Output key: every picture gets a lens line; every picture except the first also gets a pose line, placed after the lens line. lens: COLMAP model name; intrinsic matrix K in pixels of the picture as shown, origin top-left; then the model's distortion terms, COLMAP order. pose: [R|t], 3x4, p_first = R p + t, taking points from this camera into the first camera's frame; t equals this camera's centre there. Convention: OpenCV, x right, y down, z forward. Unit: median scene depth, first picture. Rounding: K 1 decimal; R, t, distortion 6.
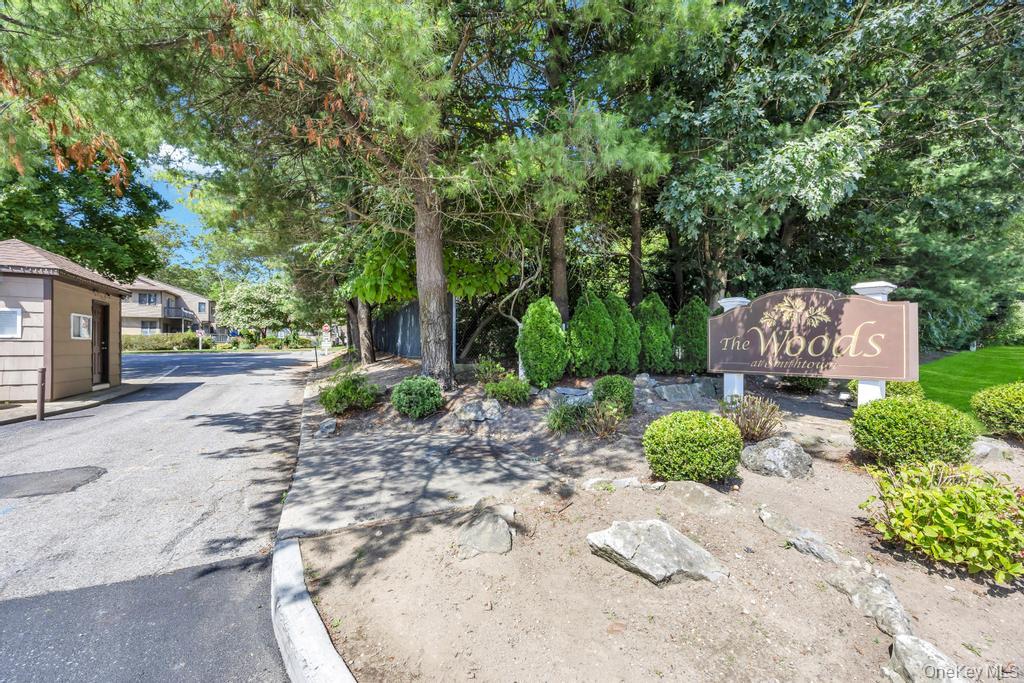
lens RADIAL K [[397.9, 0, 512.0], [0, 397.9, 341.5], [0, 0, 1]] dist [0.000158, -0.000041]
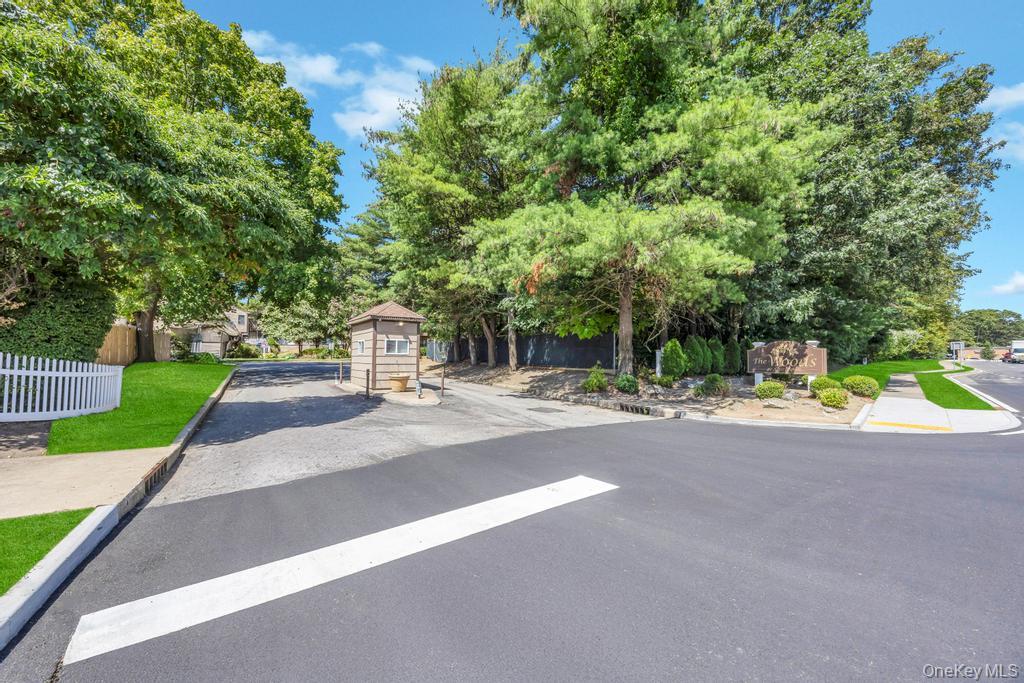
lens RADIAL K [[397.9, 0, 512.0], [0, 397.9, 341.5], [0, 0, 1]] dist [0.000158, -0.000041]
pose [[0.992093, 0.014054, 0.124715, -0.966616], [-0.010732, 0.999571, -0.027267, -0.024273], [-0.125045, 0.025713, 0.991818, -0.951286]]
